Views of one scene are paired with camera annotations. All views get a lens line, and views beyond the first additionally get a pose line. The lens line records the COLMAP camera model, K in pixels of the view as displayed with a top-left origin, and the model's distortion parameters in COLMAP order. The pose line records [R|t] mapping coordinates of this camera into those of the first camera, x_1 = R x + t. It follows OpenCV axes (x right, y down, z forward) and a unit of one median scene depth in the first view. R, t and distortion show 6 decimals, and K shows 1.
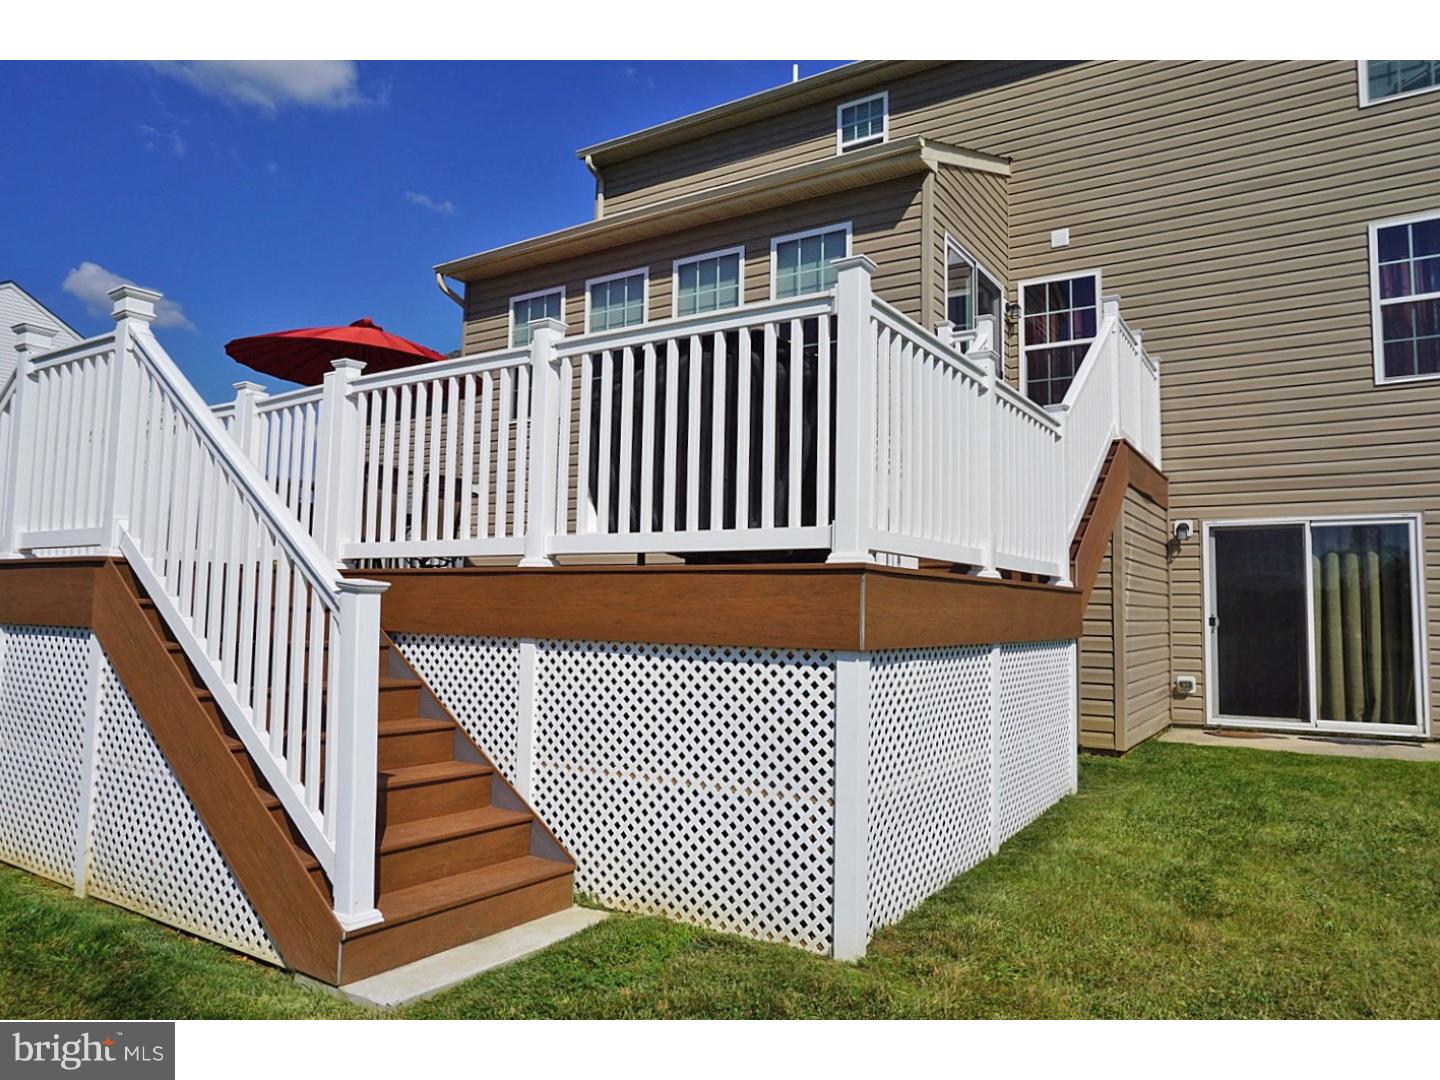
lens RADIAL K [[983.7, 0, 712.3], [0, 983.7, 541.3], [0, 0, 1]] dist [-0.022362, -0.001937]
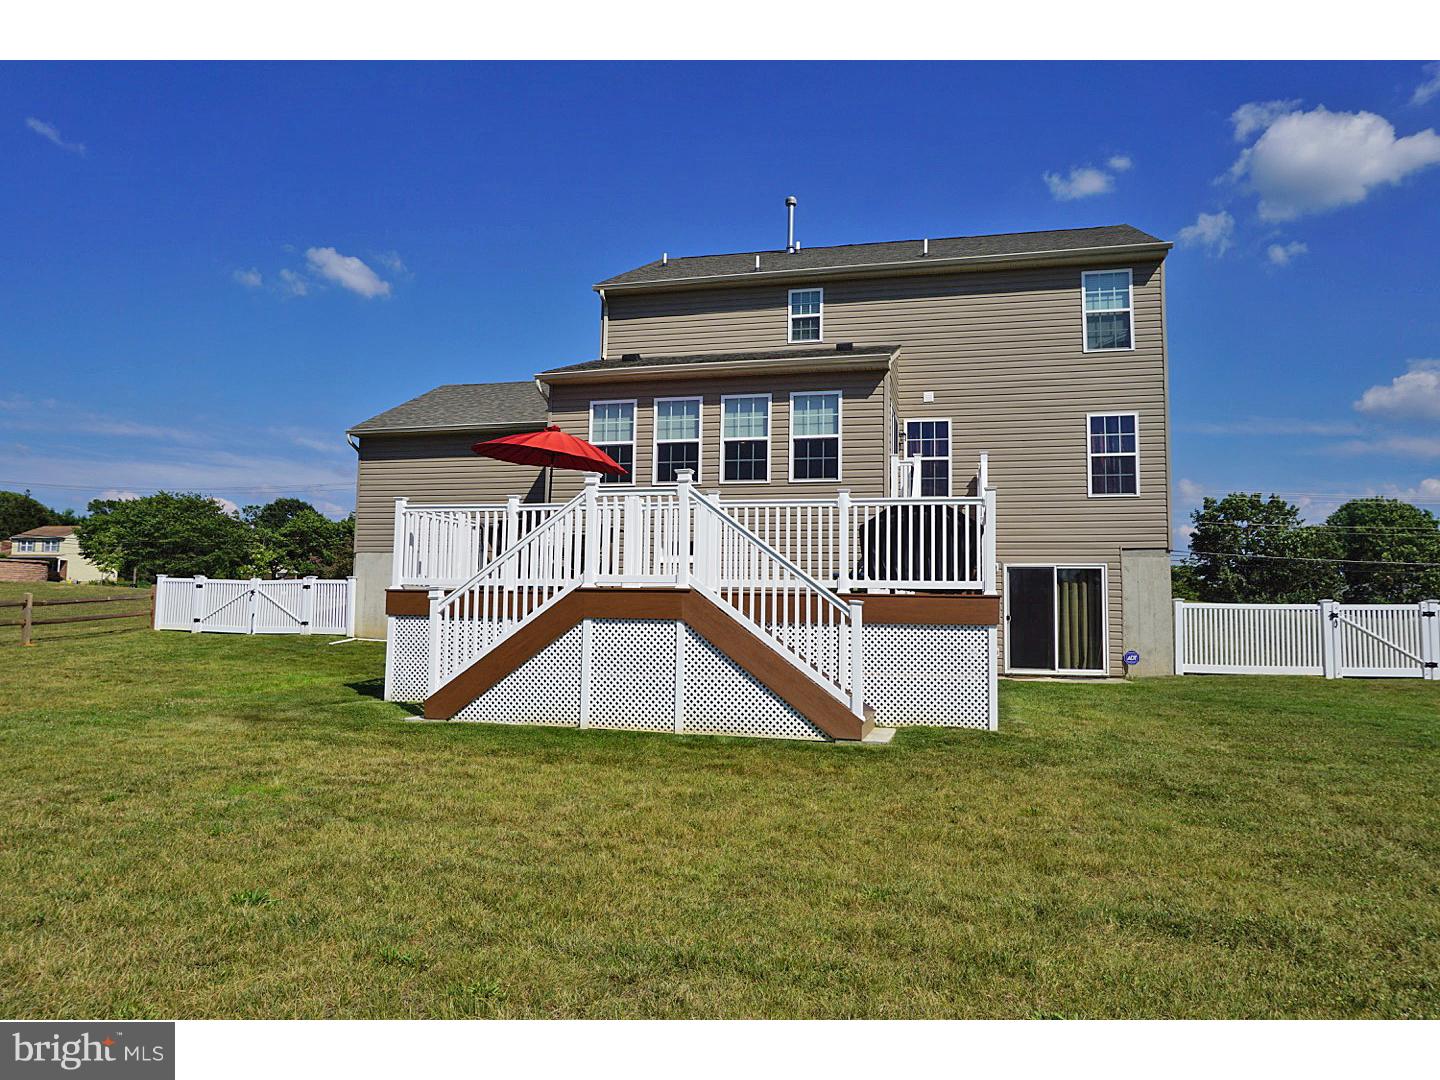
lens RADIAL K [[983.7, 0, 727.1], [0, 983.7, 536.6], [0, 0, 1]] dist [-0.022362, -0.001937]
pose [[0.941864, 0.026094, 0.334980, -0.657845], [-0.023809, 0.999657, -0.010926, -0.041519], [-0.335150, 0.002315, 0.942162, -0.612755]]
